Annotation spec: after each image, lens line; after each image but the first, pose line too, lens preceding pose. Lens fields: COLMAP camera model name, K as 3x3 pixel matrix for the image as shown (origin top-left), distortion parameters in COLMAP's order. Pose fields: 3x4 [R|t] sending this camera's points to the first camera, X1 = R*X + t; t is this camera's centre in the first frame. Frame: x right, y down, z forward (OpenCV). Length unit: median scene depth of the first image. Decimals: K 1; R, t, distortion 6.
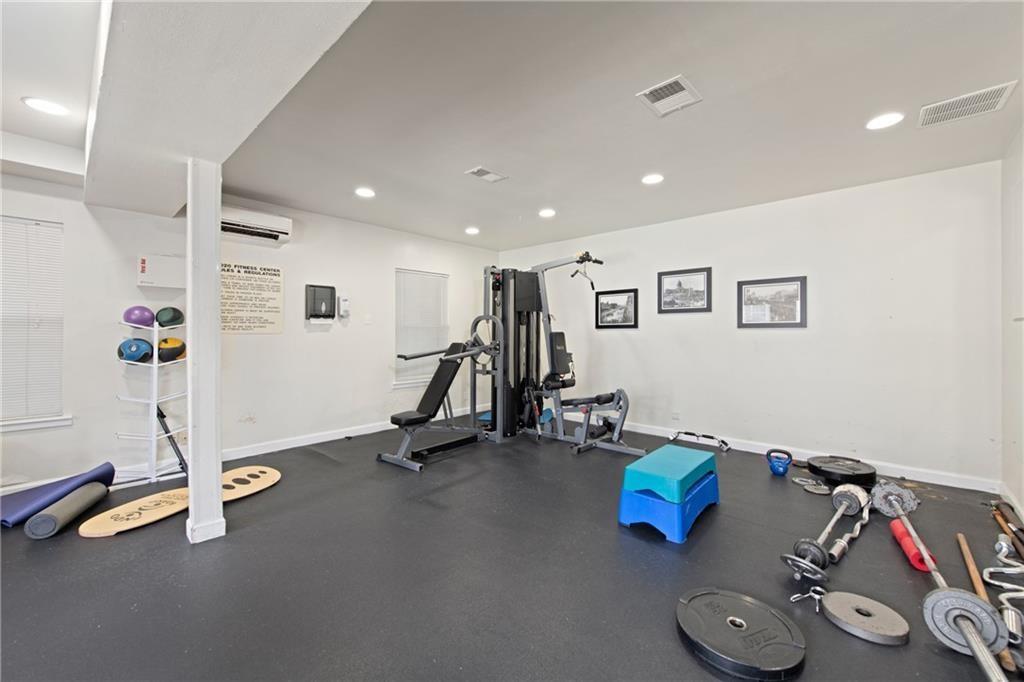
lens RADIAL K [[408.4, 0, 513.3], [0, 408.4, 337.5], [0, 0, 1]] dist [0.001373, 0.000034]
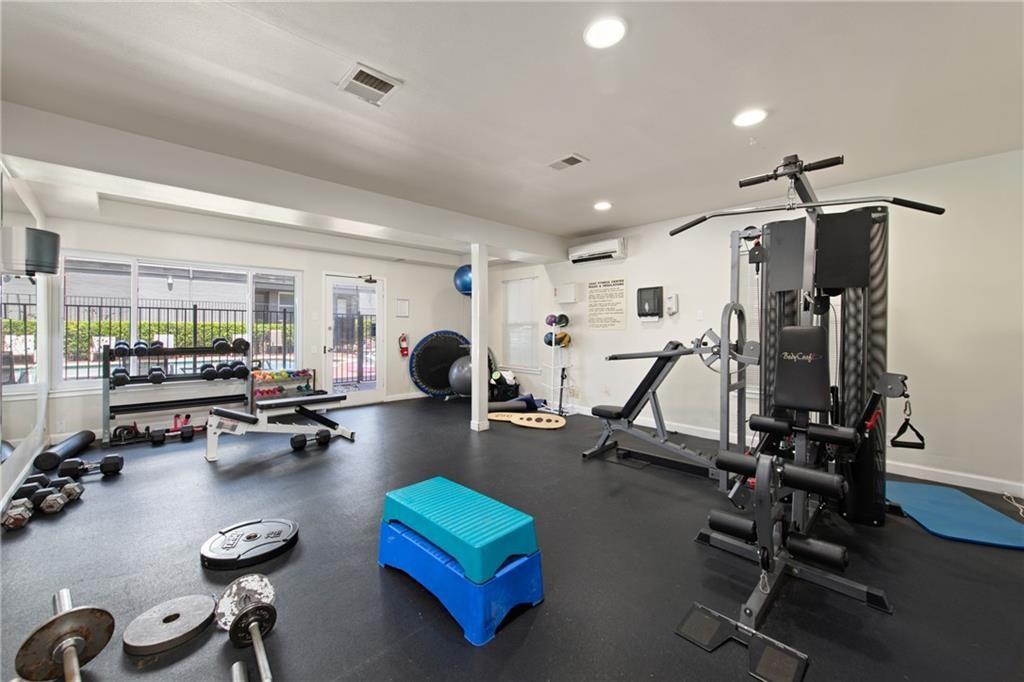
lens RADIAL K [[406.5, 0, 513.9], [0, 406.5, 333.2], [0, 0, 1]] dist [0.000868, -0.000082]
pose [[-0.074625, 0.005309, -0.997198, 0.734955], [-0.015795, 0.999854, 0.006505, -0.002999], [0.997087, 0.016236, -0.074531, 0.785462]]
